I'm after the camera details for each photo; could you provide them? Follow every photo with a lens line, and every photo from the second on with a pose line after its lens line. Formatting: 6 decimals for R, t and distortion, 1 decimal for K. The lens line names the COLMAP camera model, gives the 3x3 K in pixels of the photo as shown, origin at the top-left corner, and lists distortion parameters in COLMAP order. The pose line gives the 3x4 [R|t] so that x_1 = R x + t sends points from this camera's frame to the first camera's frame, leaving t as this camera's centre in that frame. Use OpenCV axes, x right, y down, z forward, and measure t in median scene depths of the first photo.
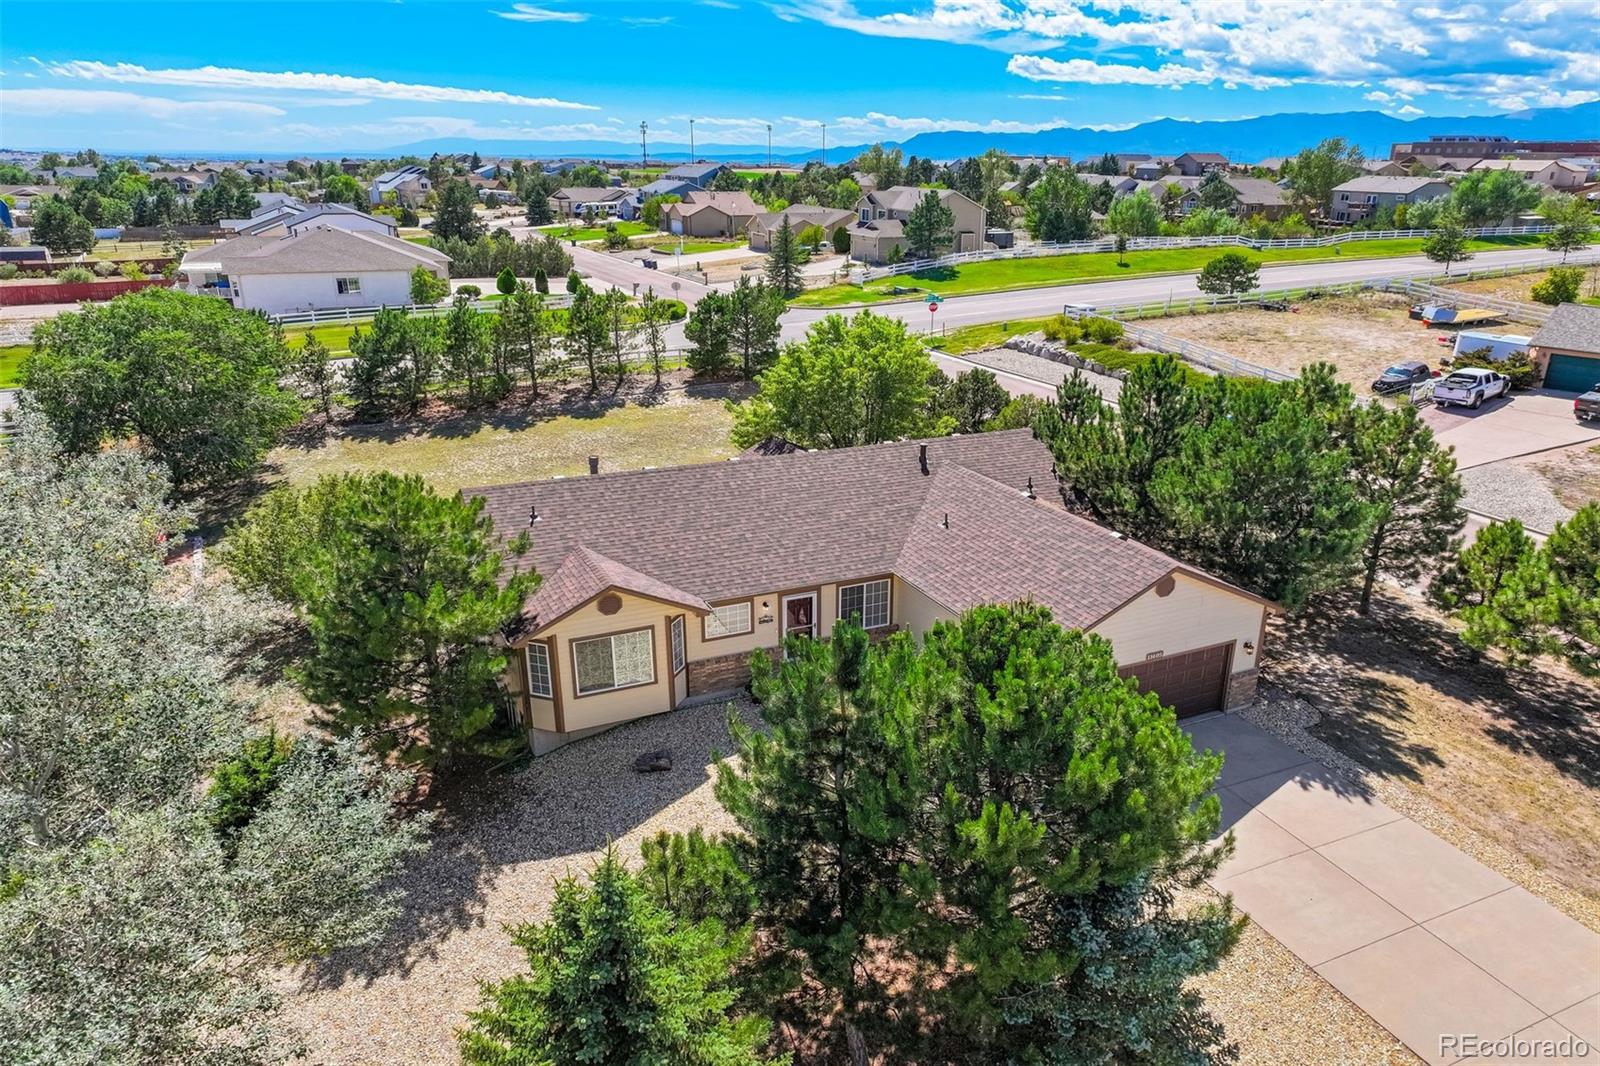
lens RADIAL K [[1117.8, 0, 800.0], [0, 1117.8, 533.0], [0, 0, 1]] dist [-0.007035, 0.024022]
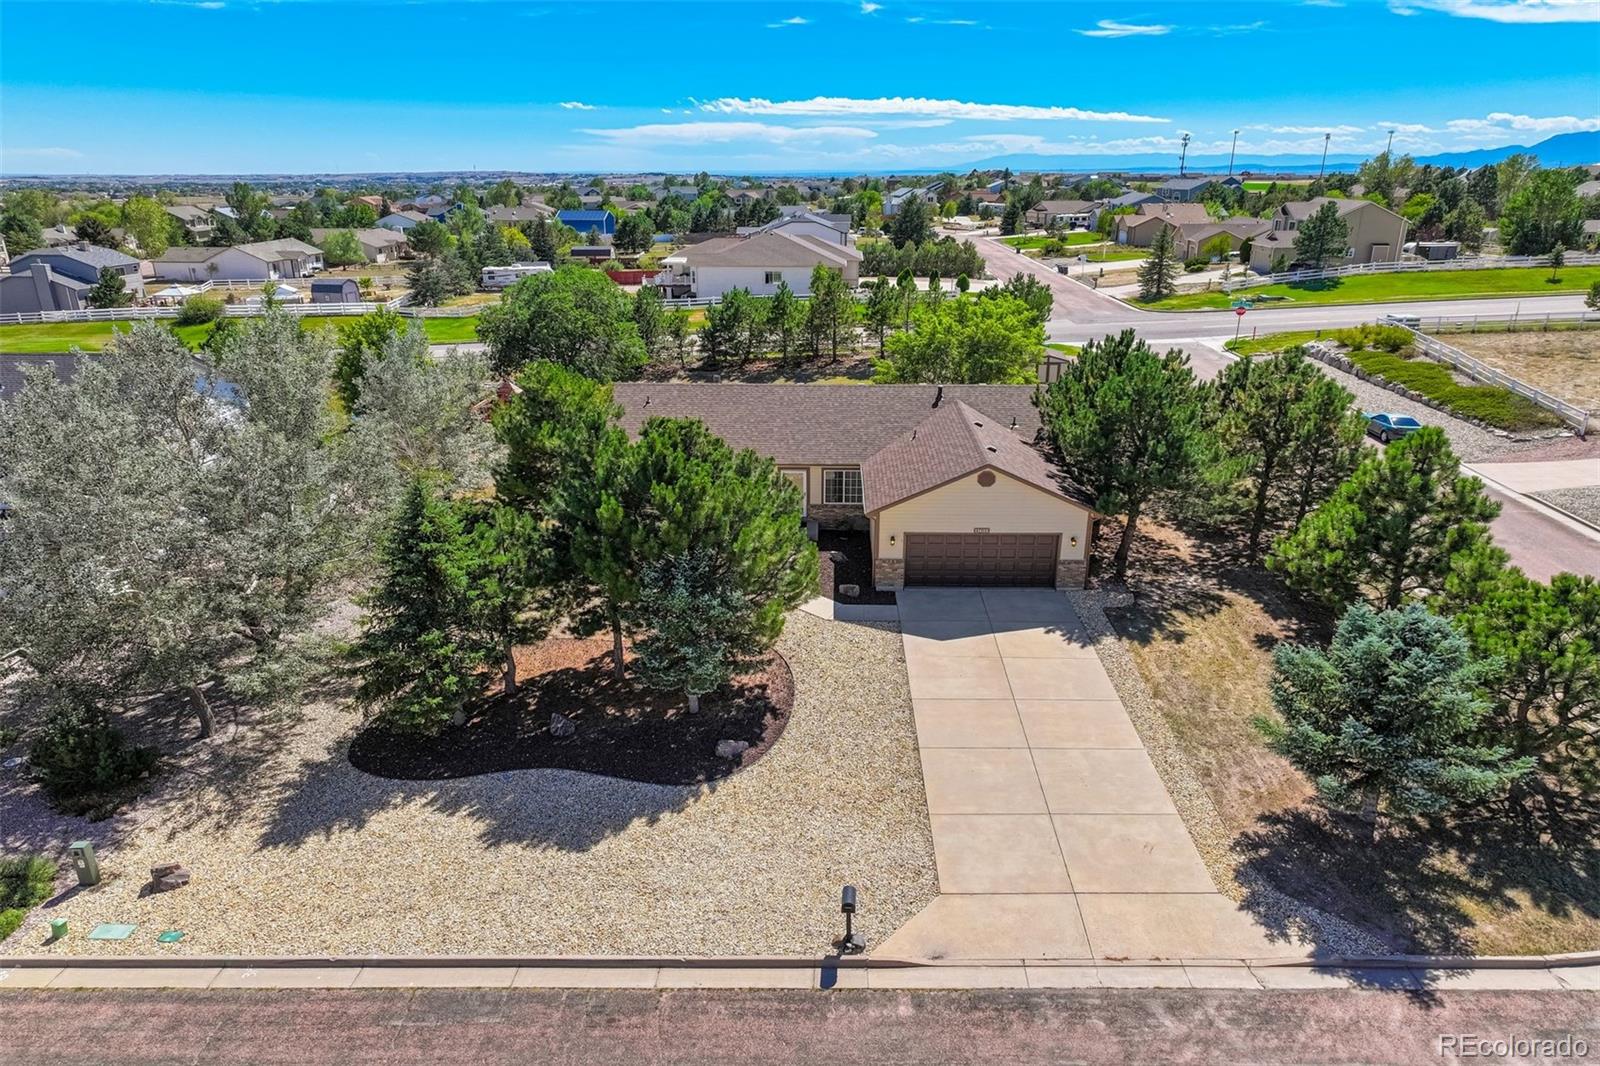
lens RADIAL K [[1117.8, 0, 800.0], [0, 1117.8, 533.0], [0, 0, 1]] dist [-0.007035, 0.024022]
pose [[0.885311, 0.129386, -0.446637, 0.122742], [-0.134433, 0.990710, 0.020531, 0.019067], [0.445144, 0.041866, 0.894480, -0.057118]]
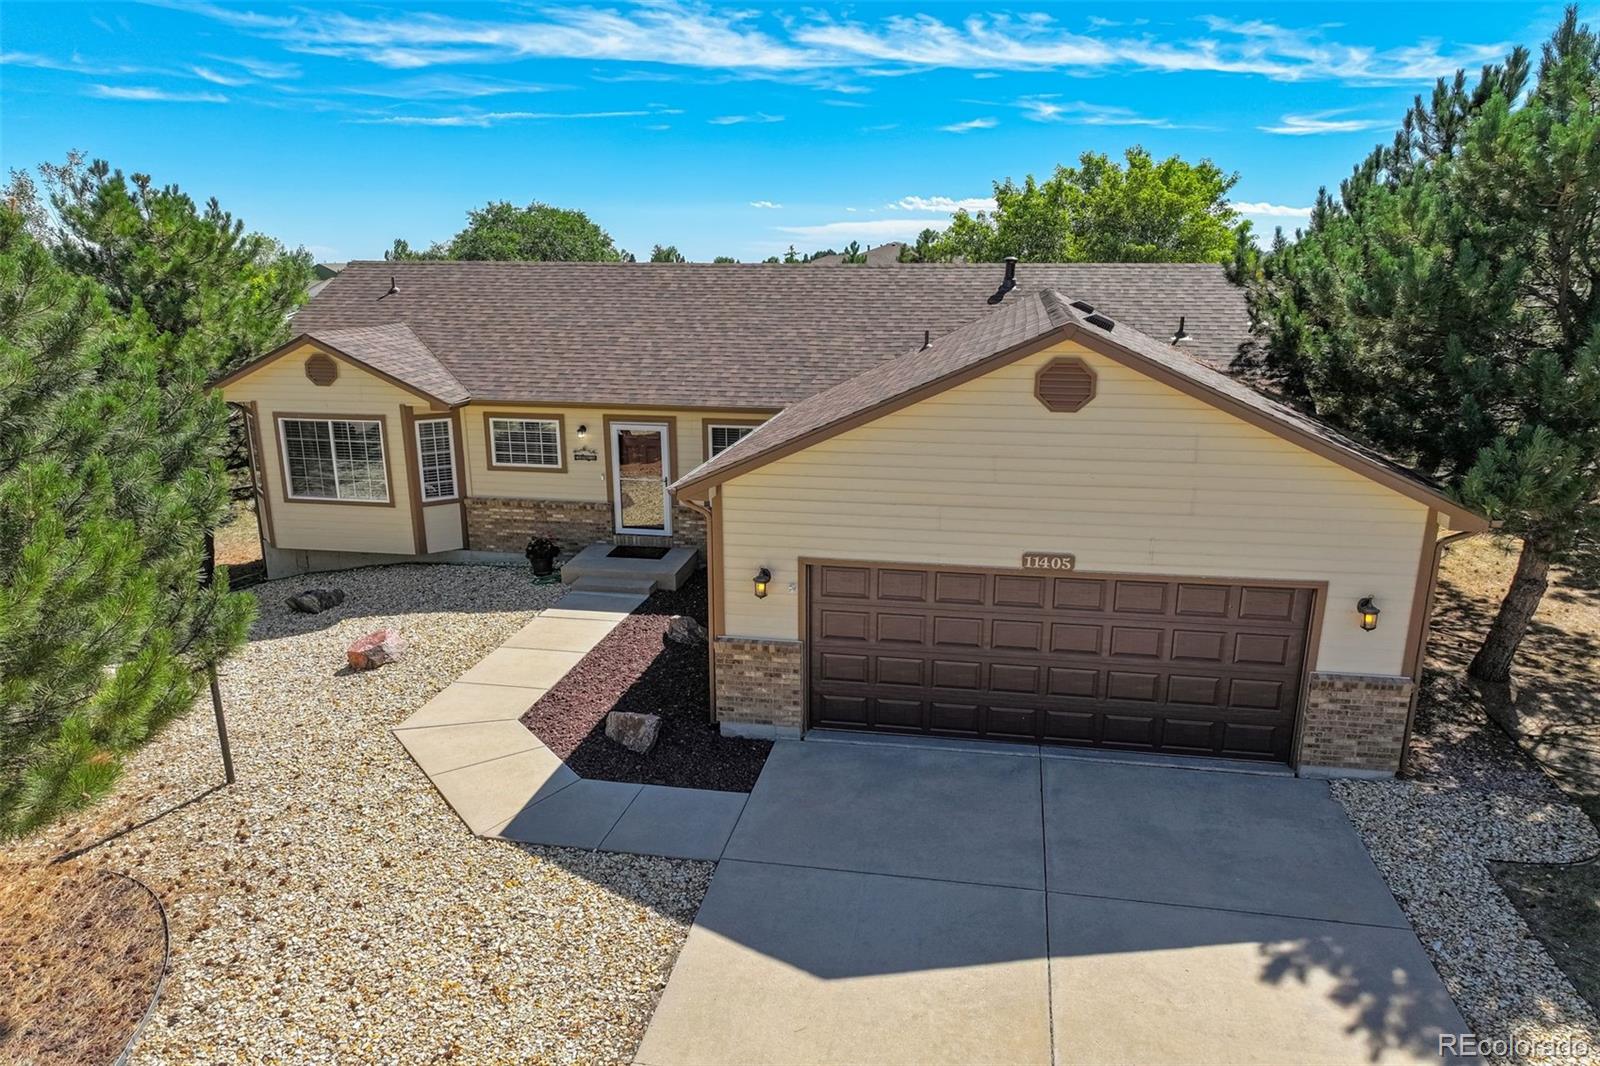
lens RADIAL K [[1087.7, 0, 832.5], [0, 1087.7, 540.5], [0, 0, 1]] dist [-0.003570, 0.000172]
pose [[0.811533, 0.131382, -0.569344, 0.080403], [-0.181879, 0.982785, -0.032459, 0.021632], [0.555278, 0.129893, 0.821459, 0.102488]]
